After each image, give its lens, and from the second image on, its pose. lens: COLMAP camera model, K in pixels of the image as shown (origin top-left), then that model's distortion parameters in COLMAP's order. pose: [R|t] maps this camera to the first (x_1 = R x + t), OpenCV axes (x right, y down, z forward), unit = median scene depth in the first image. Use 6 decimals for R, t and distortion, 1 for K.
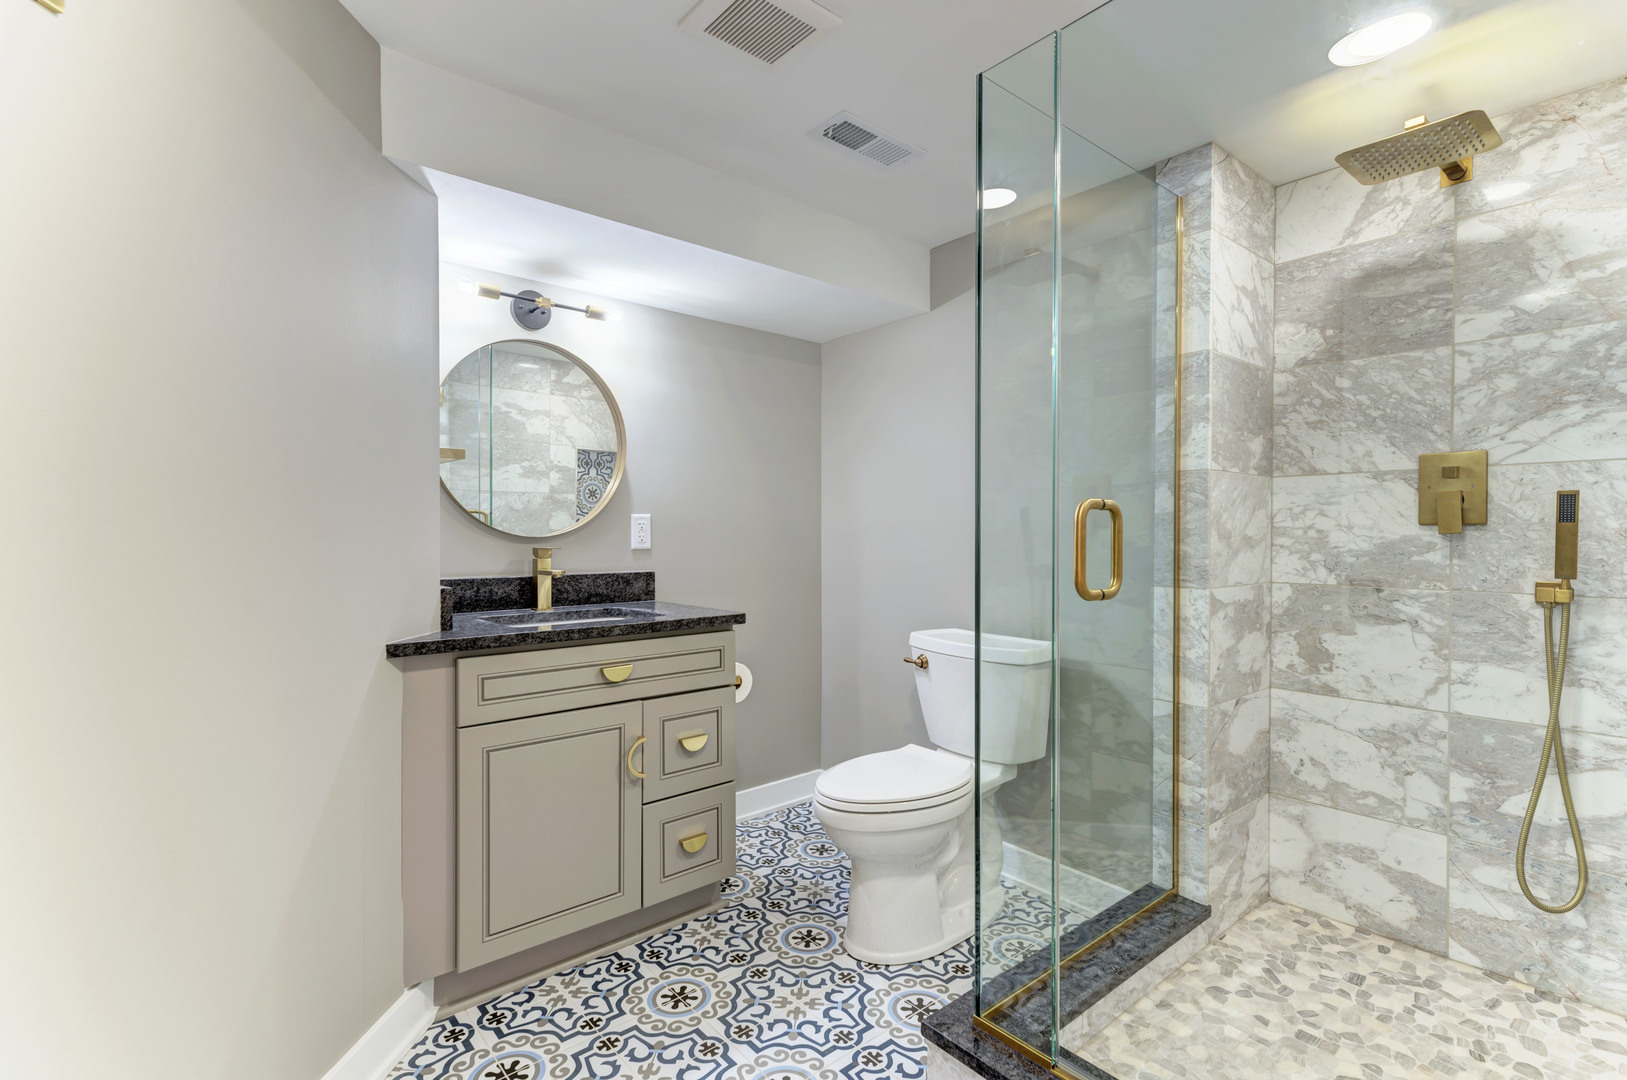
lens RADIAL K [[764.8, 0, 812.0], [0, 764.8, 538.8], [0, 0, 1]] dist [0.020639, -0.002727]
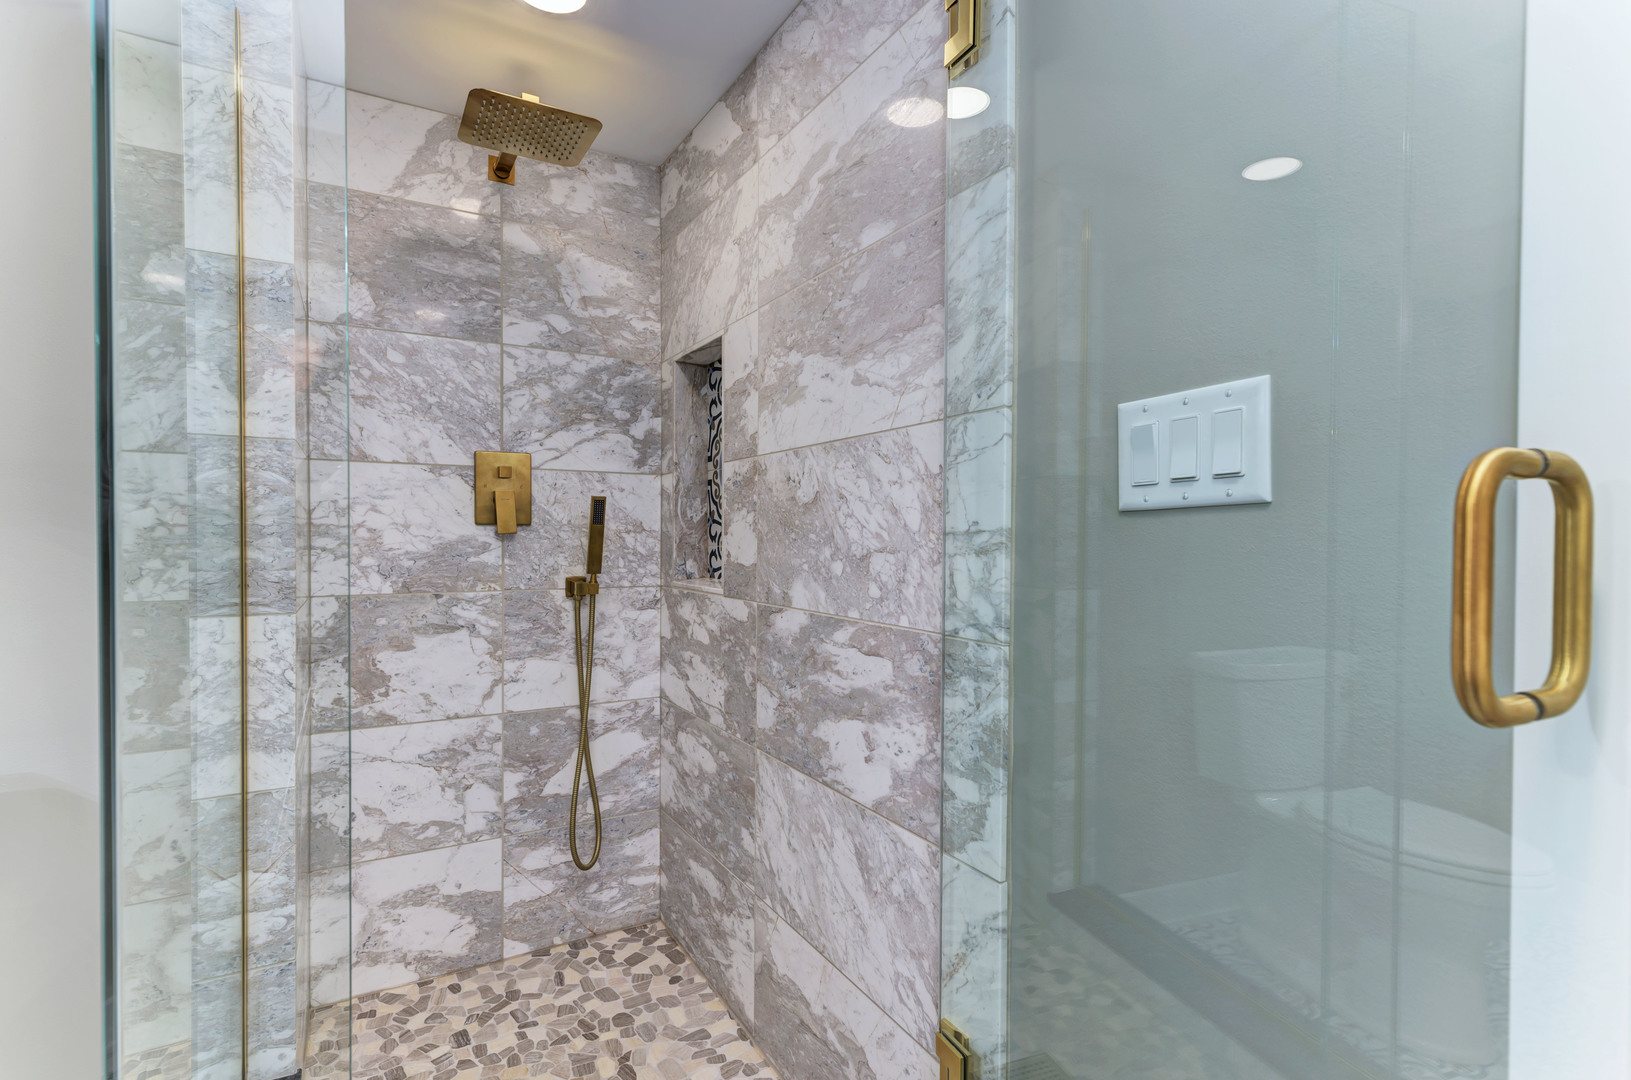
lens RADIAL K [[786.6, 0, 813.8], [0, 786.6, 545.2], [0, 0, 1]] dist [0.013680, -0.001272]
pose [[0.172774, -0.012525, 0.984882, -0.103143], [0.002396, 0.999922, 0.012296, -0.003365], [-0.984959, 0.000236, 0.172791, 0.424160]]
